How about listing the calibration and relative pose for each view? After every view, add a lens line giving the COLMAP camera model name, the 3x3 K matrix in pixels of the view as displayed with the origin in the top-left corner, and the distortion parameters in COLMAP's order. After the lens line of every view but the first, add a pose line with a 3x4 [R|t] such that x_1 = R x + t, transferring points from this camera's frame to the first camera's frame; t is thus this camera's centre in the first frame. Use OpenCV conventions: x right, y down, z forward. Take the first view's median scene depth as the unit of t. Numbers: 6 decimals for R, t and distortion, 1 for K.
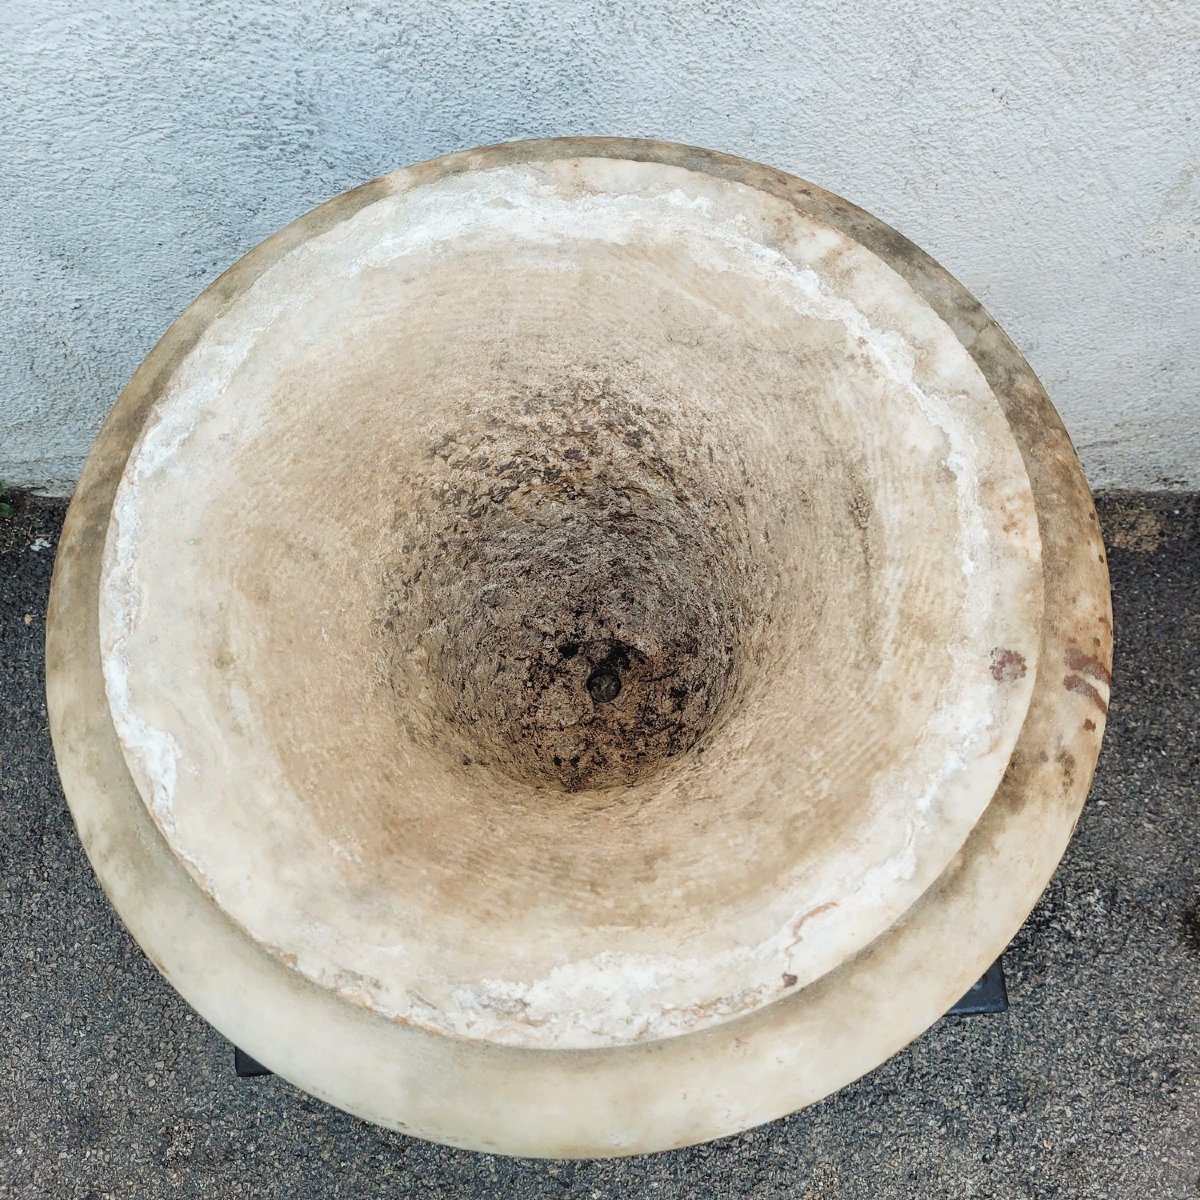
lens RADIAL K [[1219.9, 0, 610.9], [0, 1219.9, 603.7], [0, 0, 1]] dist [0.001872, 0.000000]
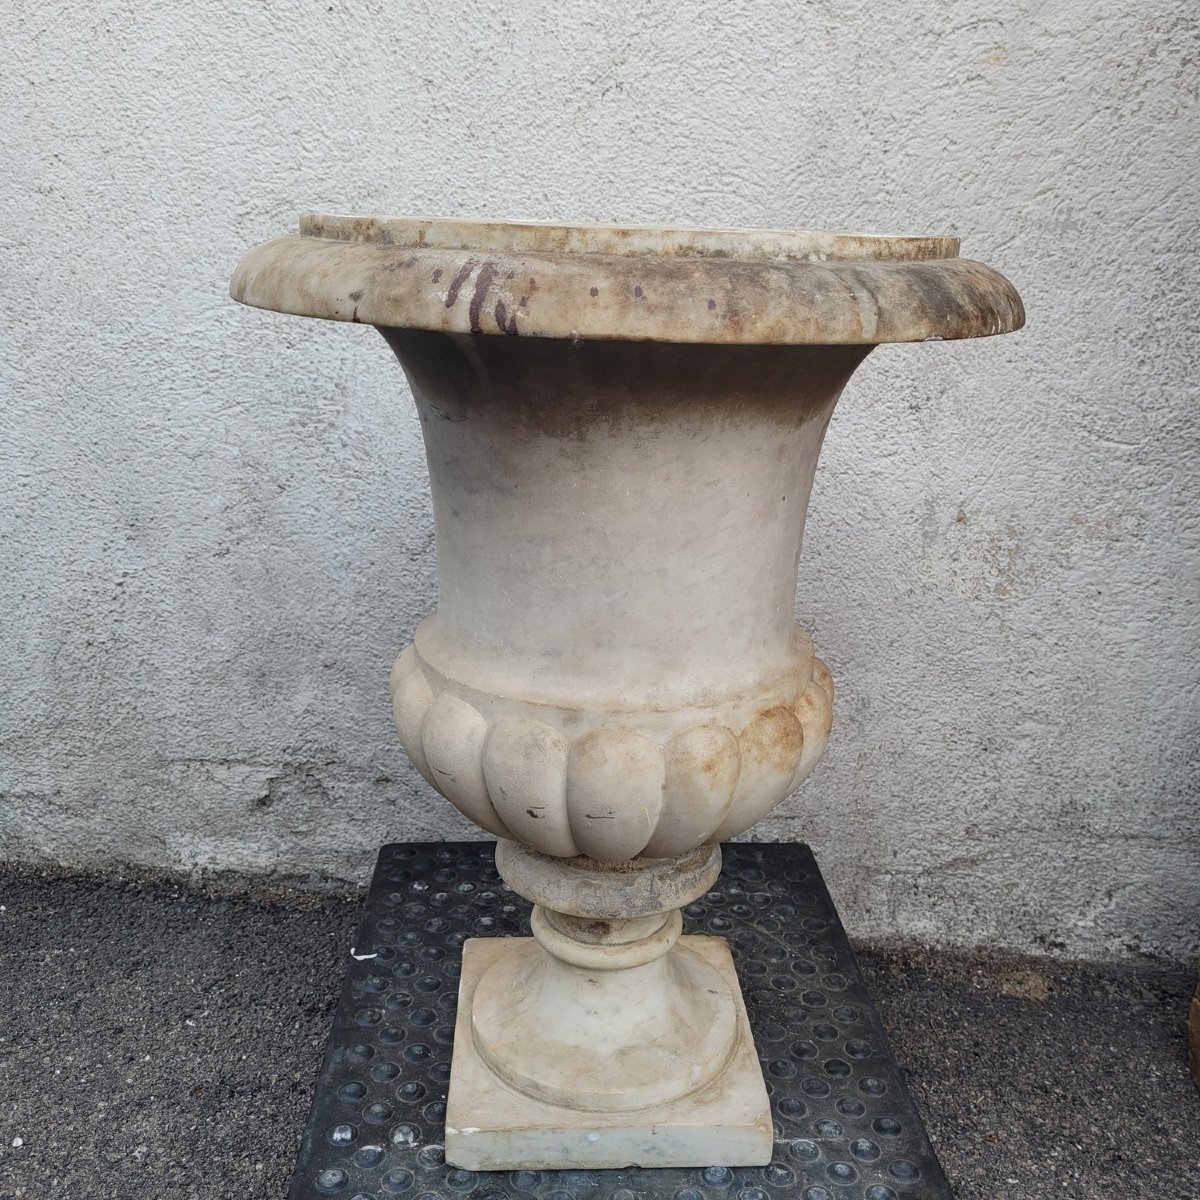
lens RADIAL K [[1219.9, 0, 618.3], [0, 1219.9, 617.0], [0, 0, 1]] dist [0.001872, 0.000000]
pose [[0.993660, 0.088818, -0.068934, 0.257582], [-0.107998, 0.583565, -0.804853, 1.064942], [-0.031258, 0.807195, 0.589457, 0.326217]]
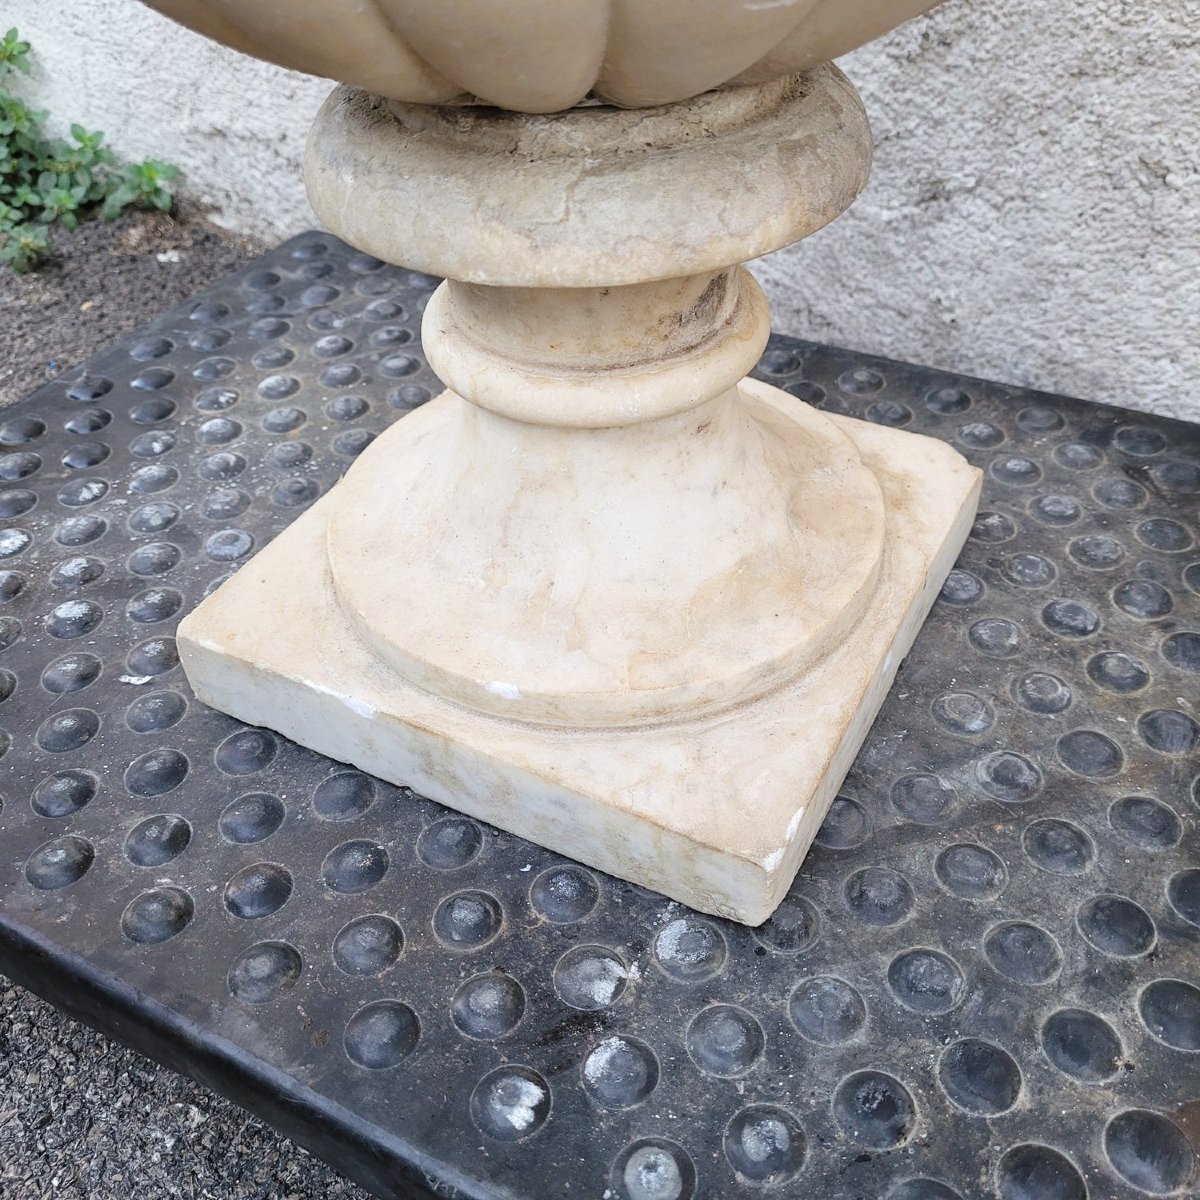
lens RADIAL K [[1219.9, 0, 646.3], [0, 1219.9, 584.9], [0, 0, 1]] dist [0.001872, 0.000000]
pose [[0.841423, 0.361245, -0.401883, 0.279218], [-0.517240, 0.753702, -0.405457, 0.459808], [0.156430, 0.549031, 0.821033, 0.966186]]
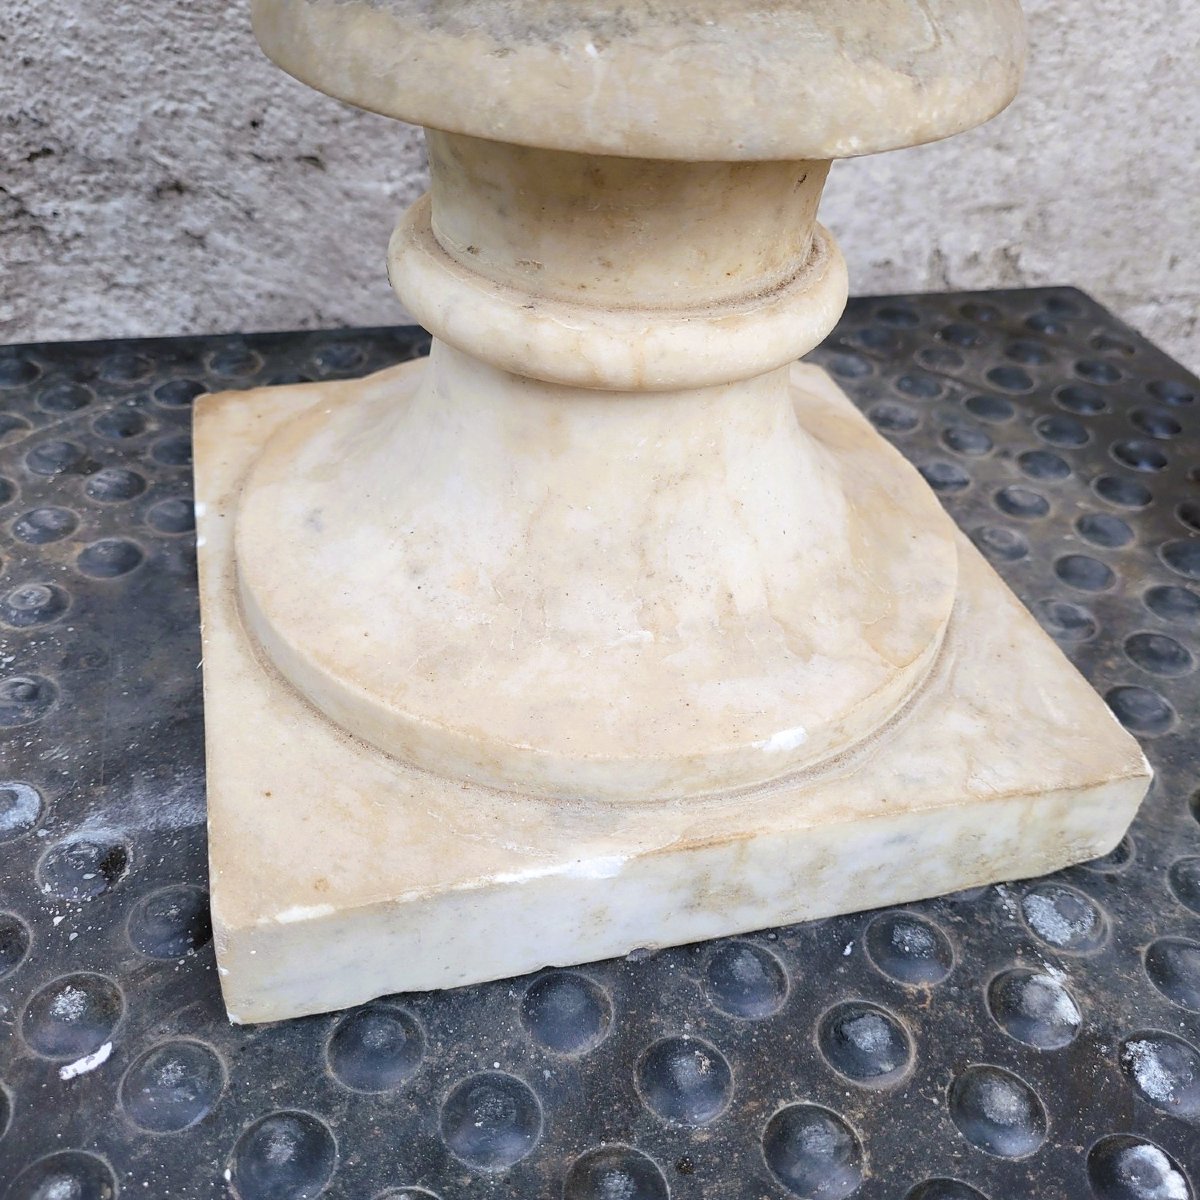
lens RADIAL K [[1219.9, 0, 576.0], [0, 1219.9, 581.3], [0, 0, 1]] dist [0.001872, 0.000000]
pose [[0.982864, -0.025056, 0.182620, -0.089329], [0.125561, 0.816330, -0.563772, 0.482307], [-0.134953, 0.577042, 0.805488, 1.073653]]
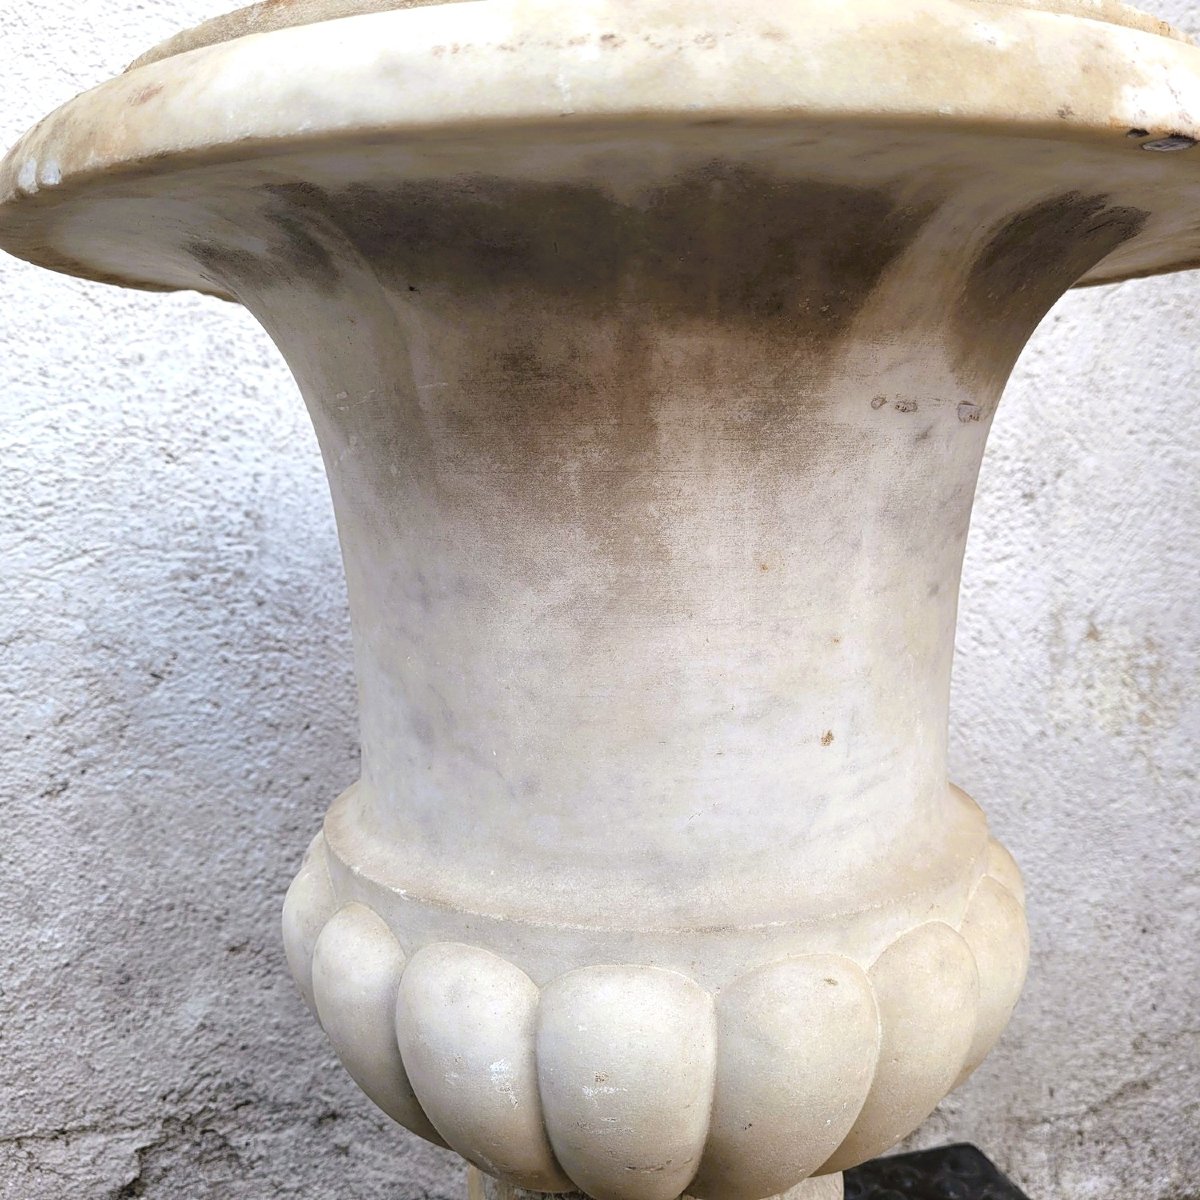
lens RADIAL K [[1219.9, 0, 588.6], [0, 1219.9, 596.6], [0, 0, 1]] dist [0.001872, 0.000000]
pose [[0.981702, 0.001075, 0.190423, -0.180358], [0.171801, 0.426328, -0.888104, 0.644184], [-0.082137, 0.904568, 0.418342, 0.648423]]
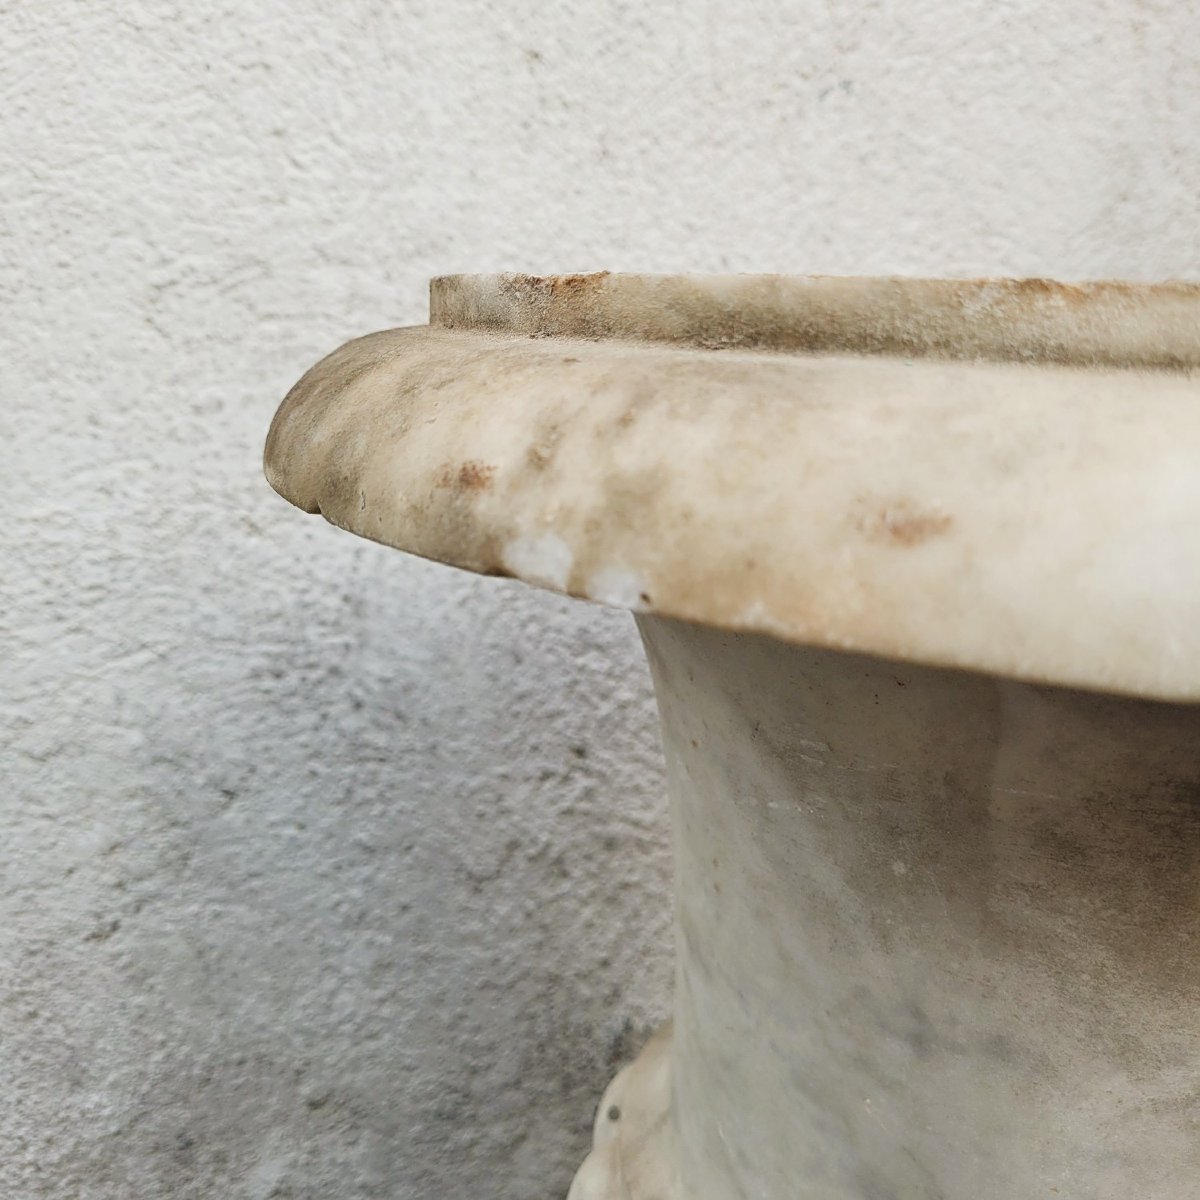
lens RADIAL K [[1219.9, 0, 585.7], [0, 1219.9, 593.7], [0, 0, 1]] dist [0.001872, 0.000000]
pose [[0.960237, 0.008261, 0.279064, -0.357644], [0.234784, 0.516972, -0.823175, 0.344965], [-0.151069, 0.855963, 0.494476, 0.597332]]
